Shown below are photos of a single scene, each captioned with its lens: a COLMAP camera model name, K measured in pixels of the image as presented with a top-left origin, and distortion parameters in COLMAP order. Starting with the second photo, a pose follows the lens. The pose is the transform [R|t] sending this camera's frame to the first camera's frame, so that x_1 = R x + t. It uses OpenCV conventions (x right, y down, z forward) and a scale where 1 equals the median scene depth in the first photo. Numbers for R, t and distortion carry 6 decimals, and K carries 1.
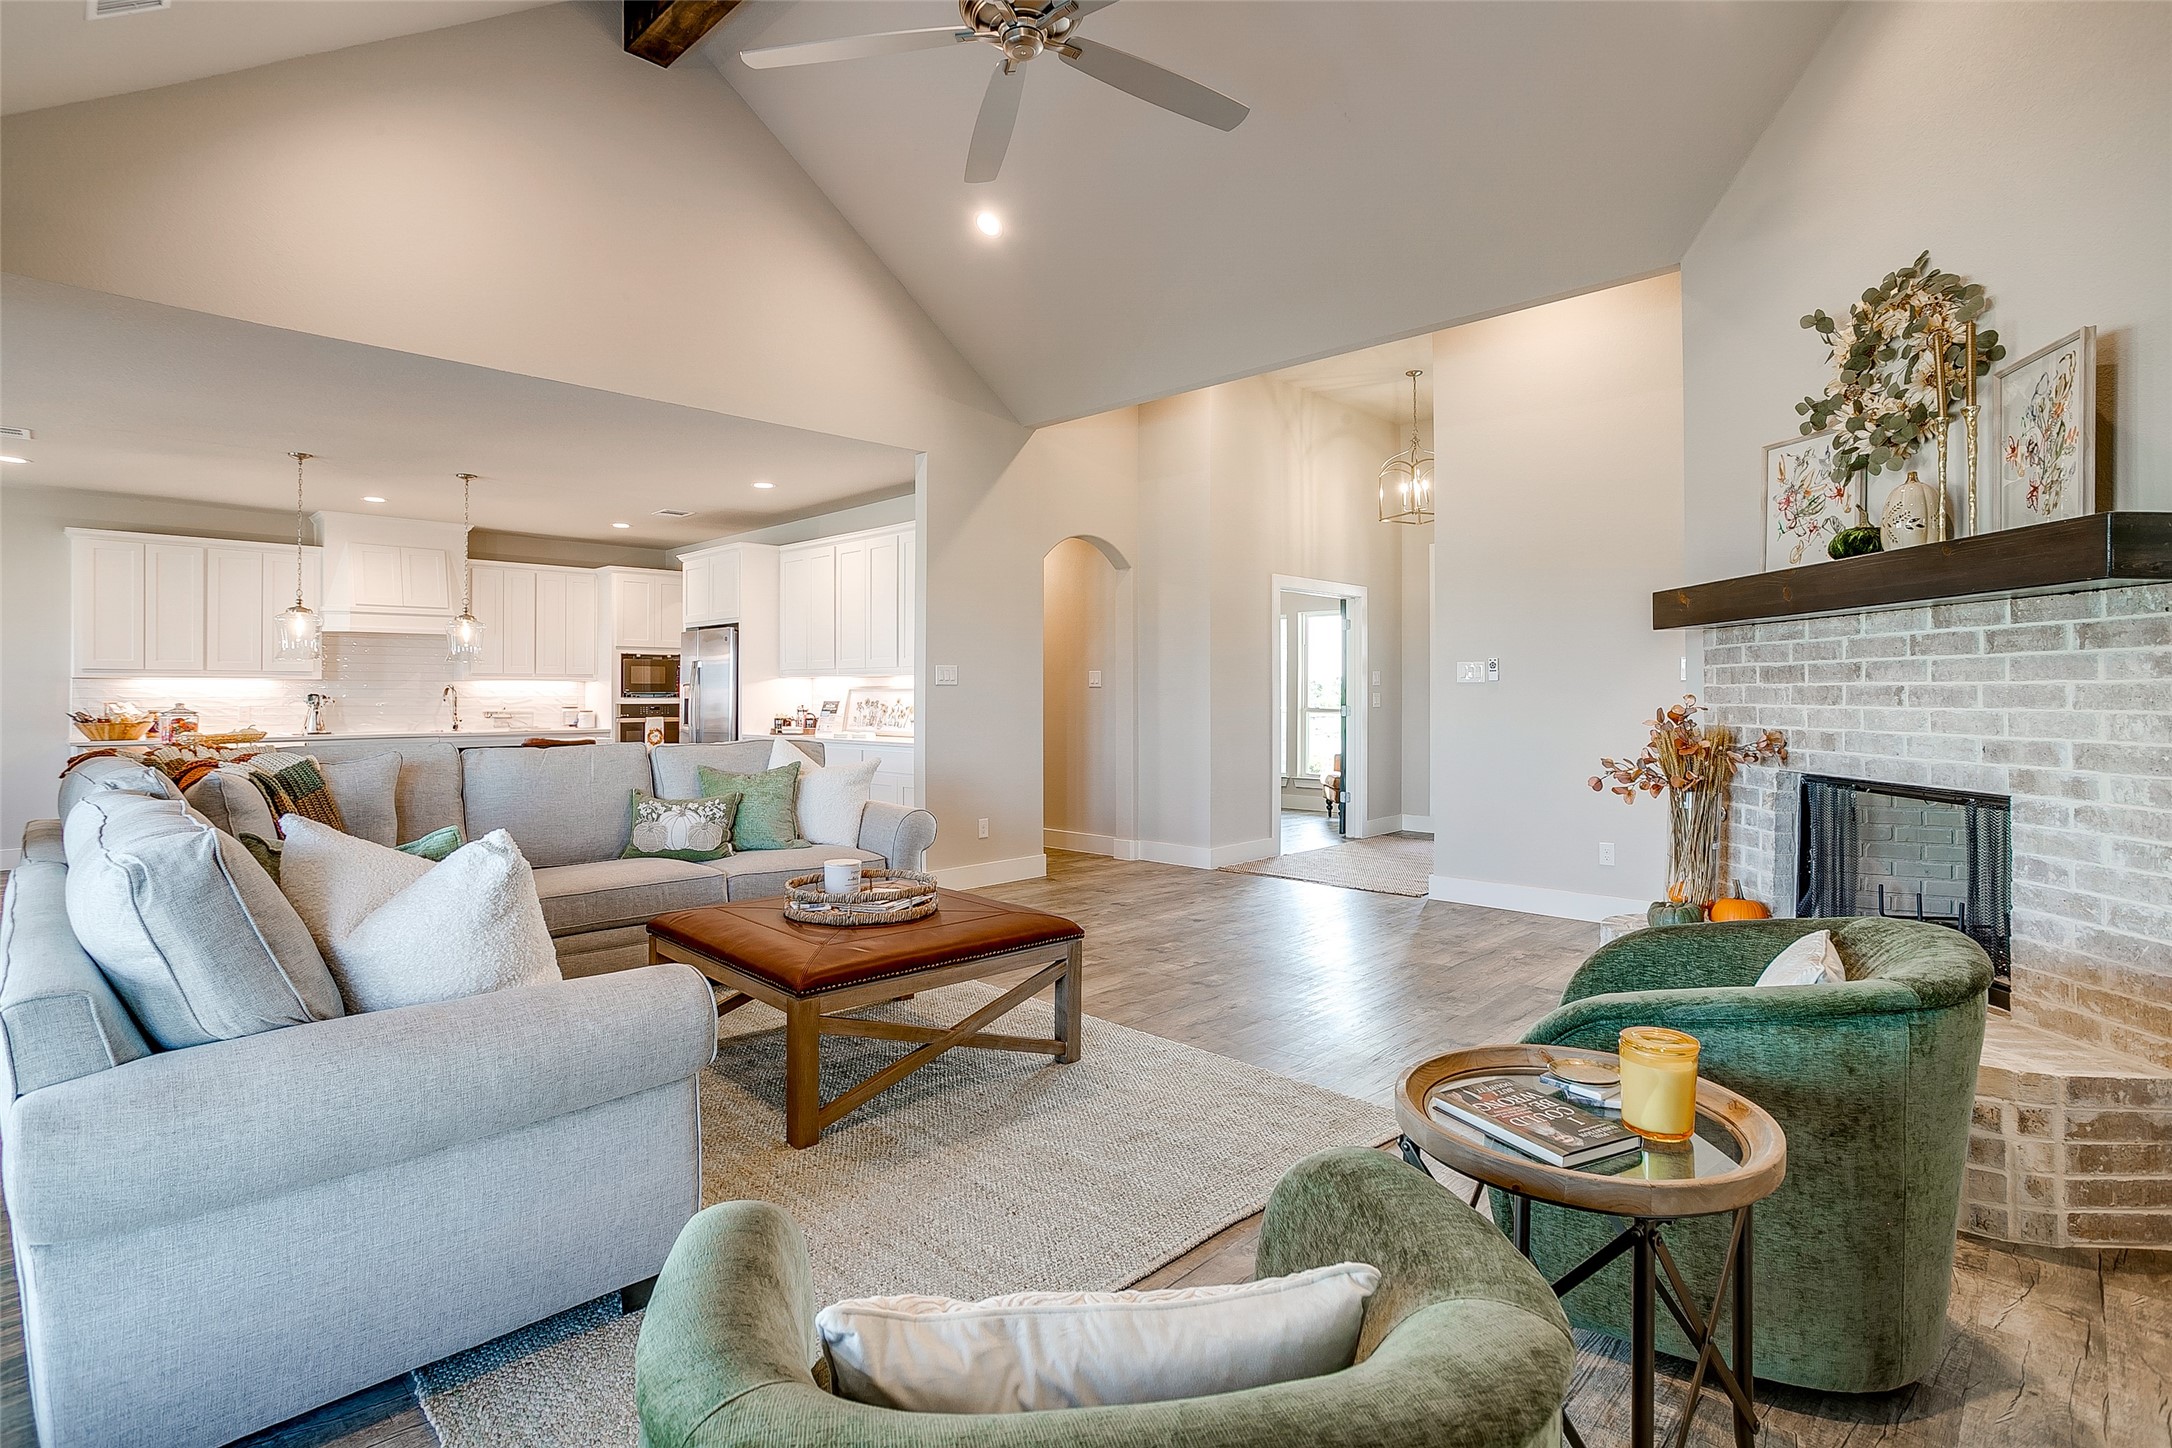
lens RADIAL K [[1065.3, 0, 1089.2], [0, 1065.3, 704.0], [0, 0, 1]] dist [-0.016415, 0.004401]
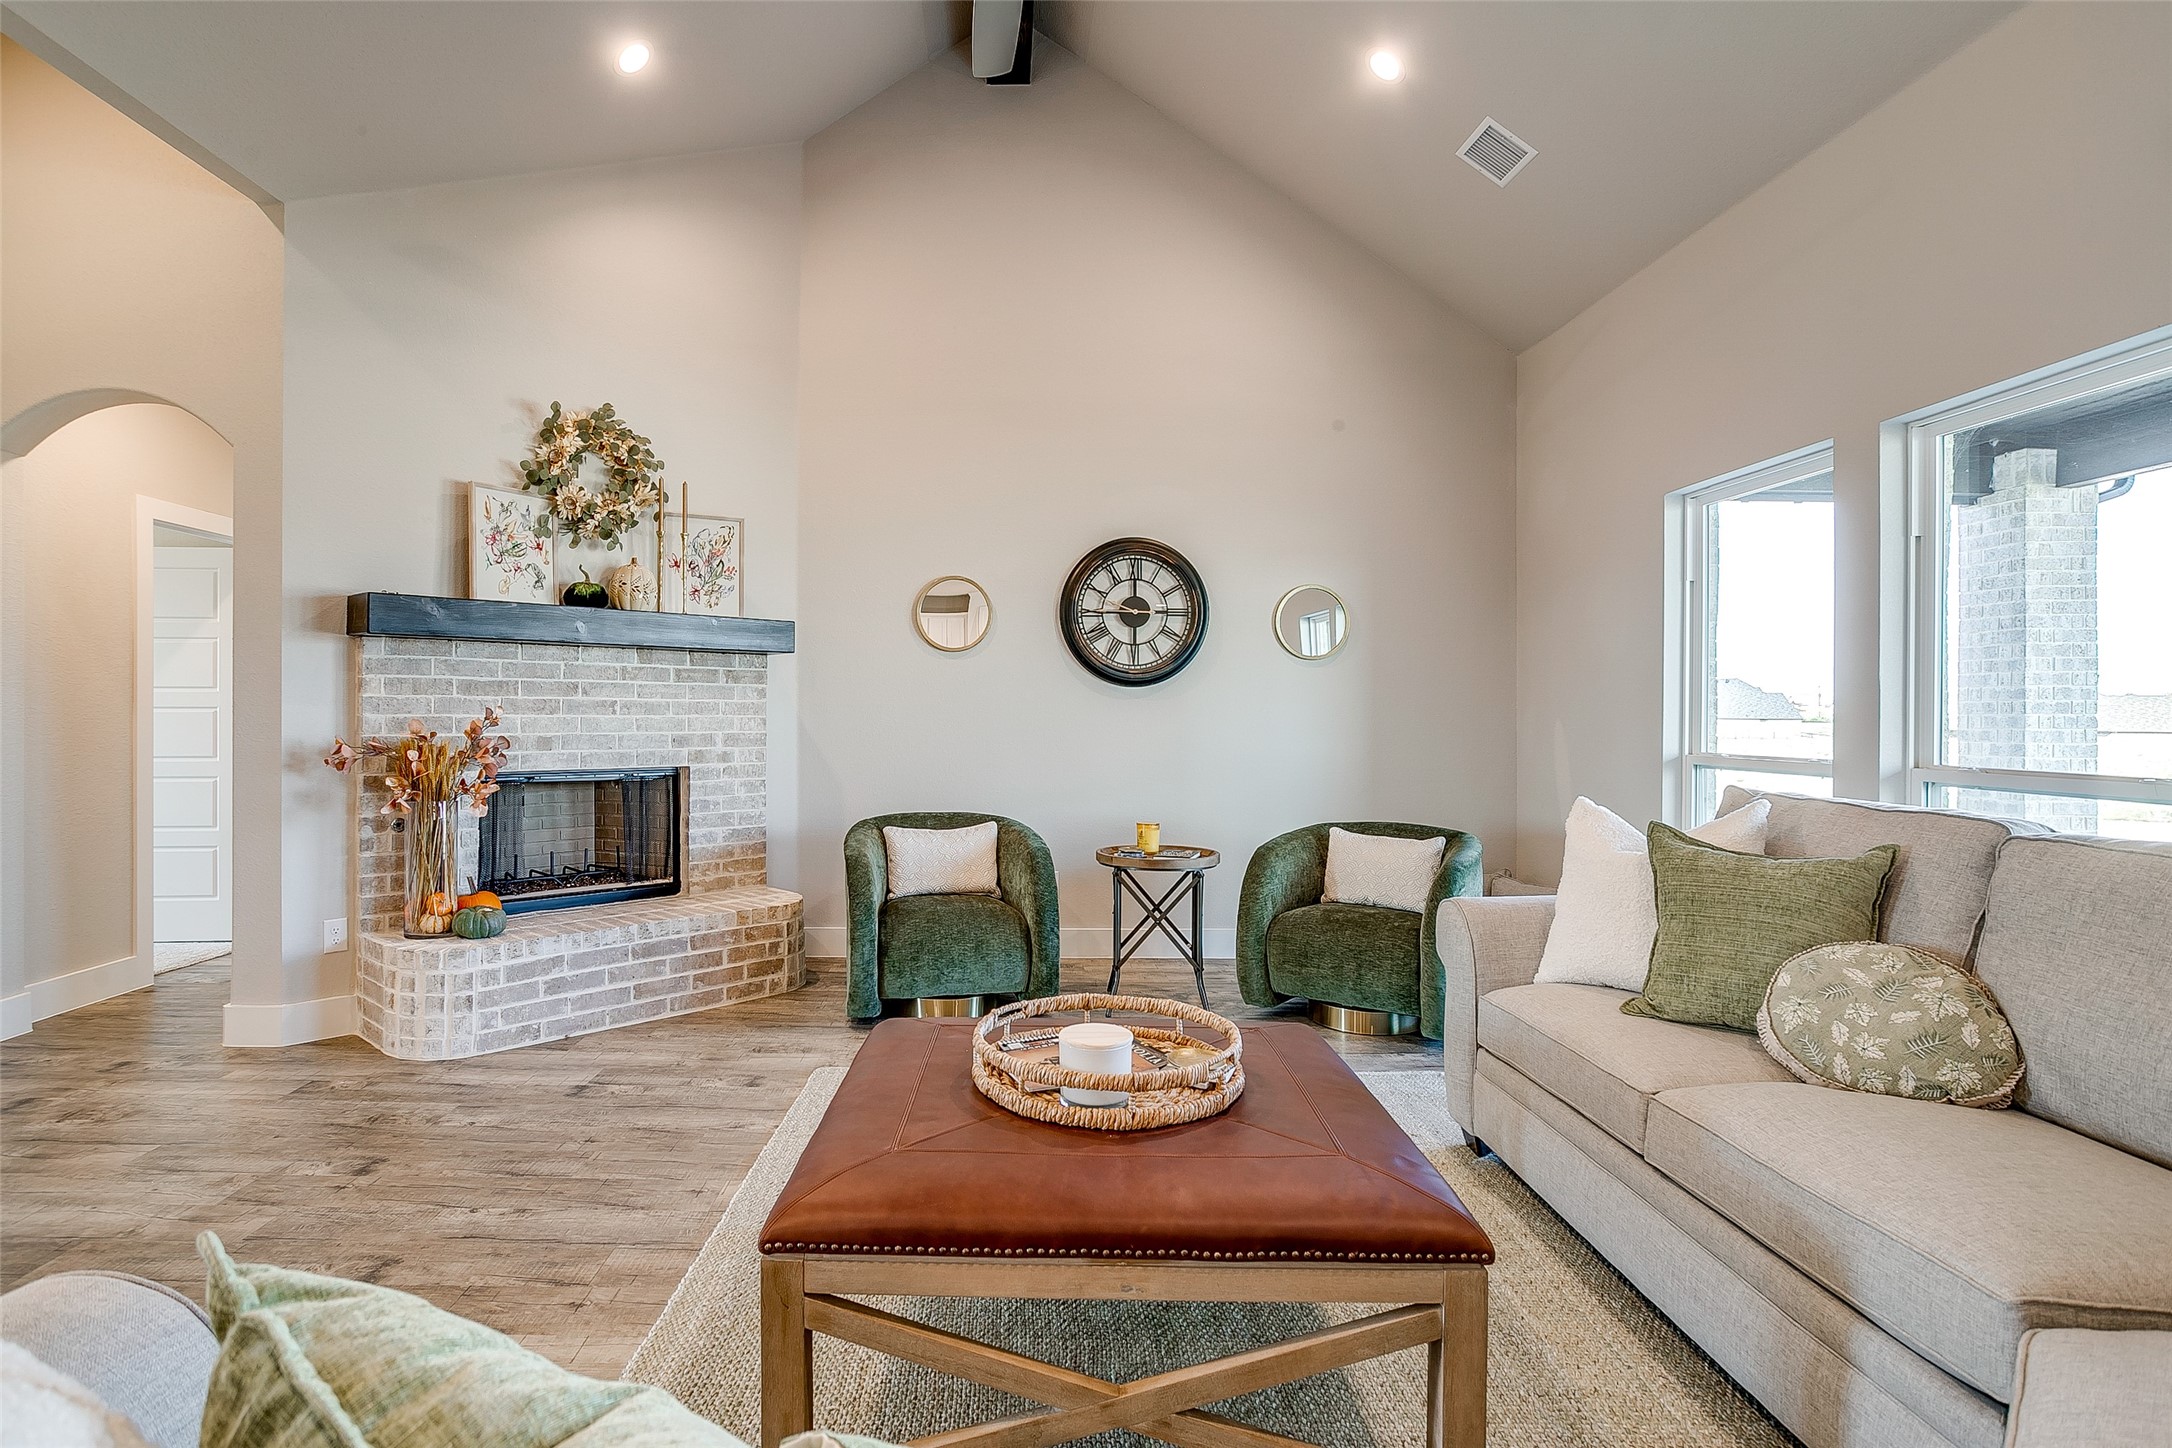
lens RADIAL K [[1093.5, 0, 1022.5], [0, 1093.5, 717.9], [0, 0, 1]] dist [-0.015529, 0.003285]
pose [[-0.701386, -0.009470, 0.712719, -0.668698], [0.000070, 0.999911, 0.013355, -0.013057], [-0.712781, 0.009417, -0.701323, 1.604249]]
